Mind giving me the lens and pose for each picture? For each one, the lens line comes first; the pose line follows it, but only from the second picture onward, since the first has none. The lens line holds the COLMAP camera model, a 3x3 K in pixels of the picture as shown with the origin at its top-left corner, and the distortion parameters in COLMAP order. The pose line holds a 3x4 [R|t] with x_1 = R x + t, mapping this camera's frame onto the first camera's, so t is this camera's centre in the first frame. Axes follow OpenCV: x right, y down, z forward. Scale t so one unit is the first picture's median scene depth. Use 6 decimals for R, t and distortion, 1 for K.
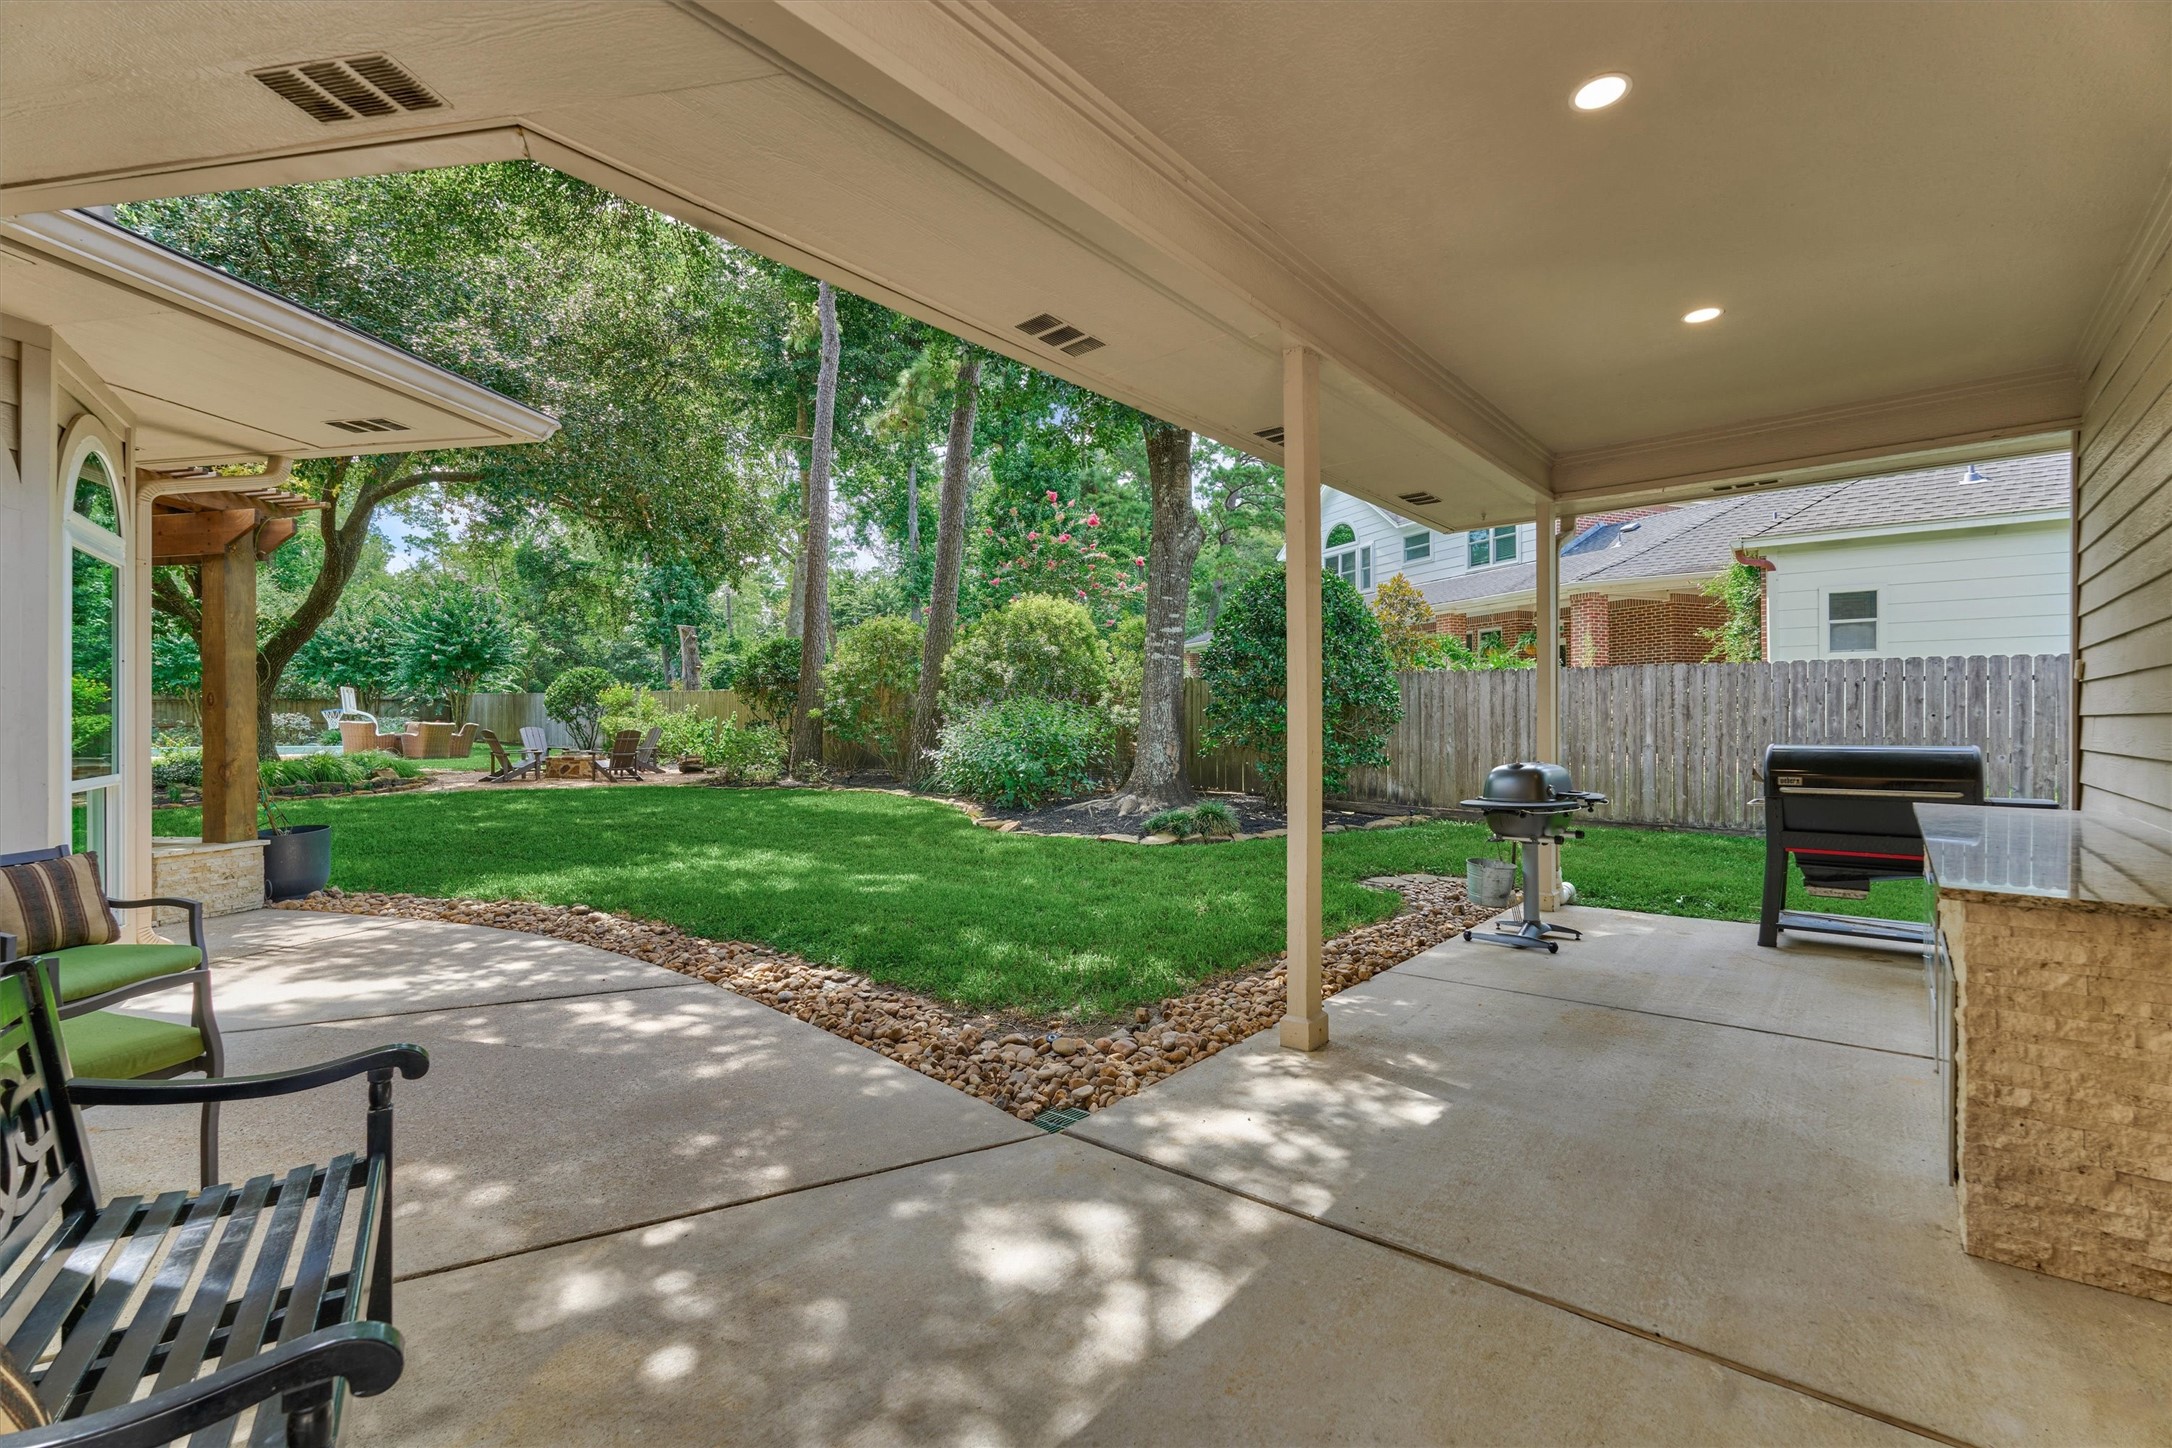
lens RADIAL K [[972.2, 0, 1083.4], [0, 972.2, 728.6], [0, 0, 1]] dist [-0.003581, 0.000543]
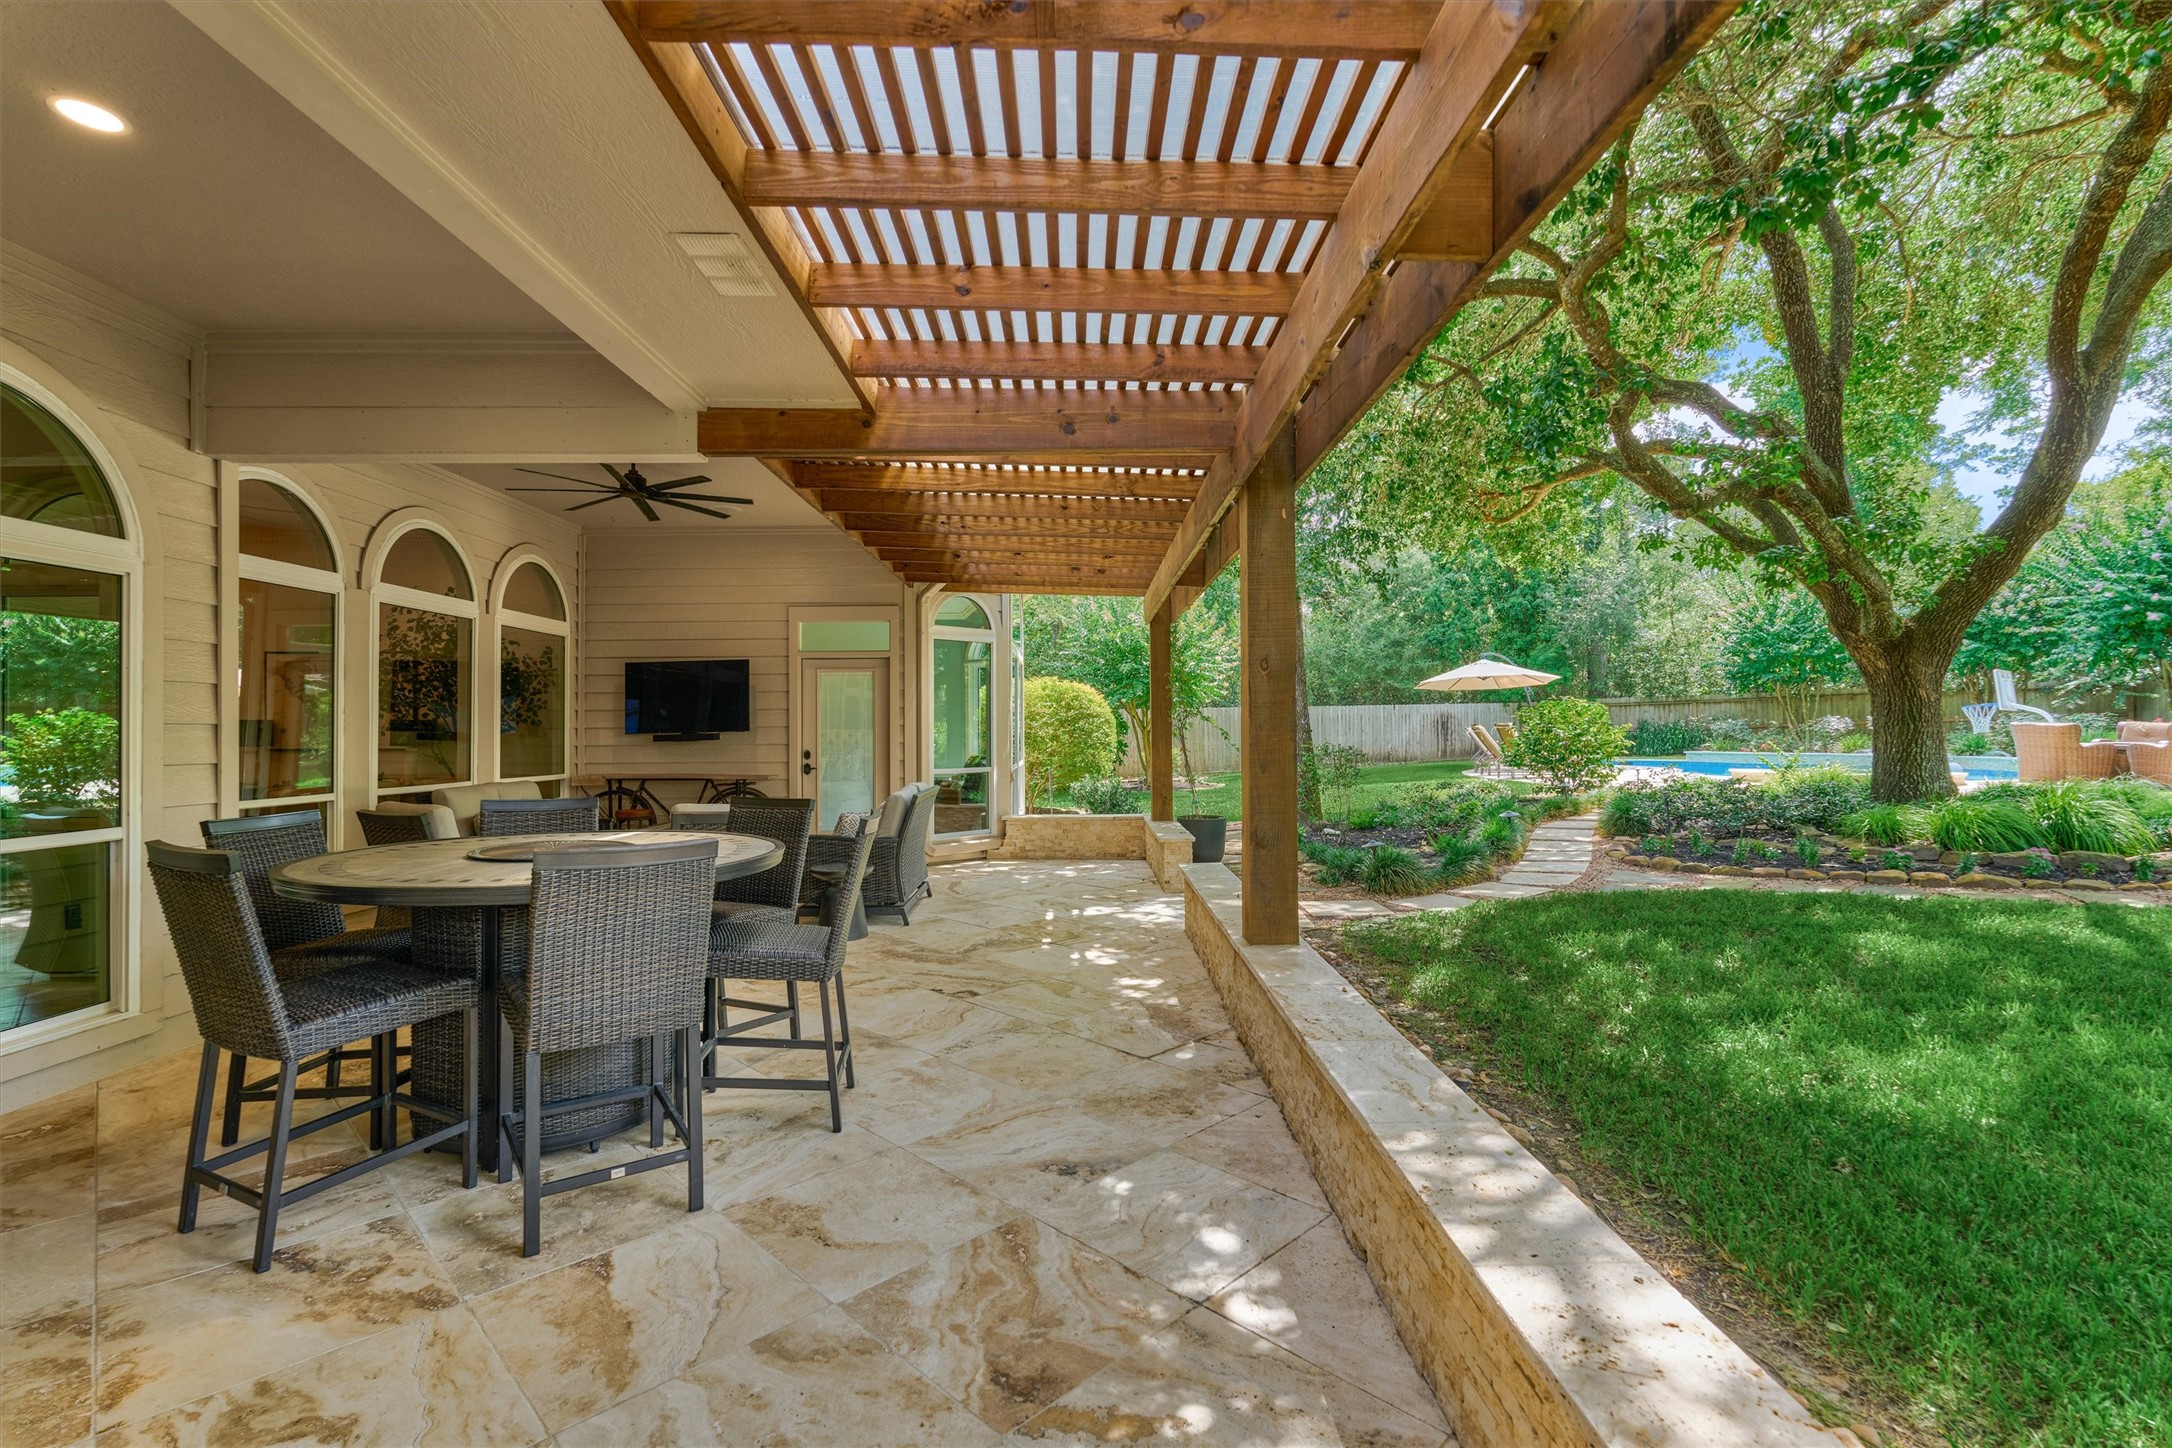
lens RADIAL K [[972.2, 0, 1083.4], [0, 972.2, 728.6], [0, 0, 1]] dist [-0.003581, 0.000543]
pose [[0.210578, 0.006558, -0.977555, -0.235505], [-0.003075, 0.999977, 0.006046, -0.004092], [0.977572, 0.001733, 0.210593, 0.235823]]
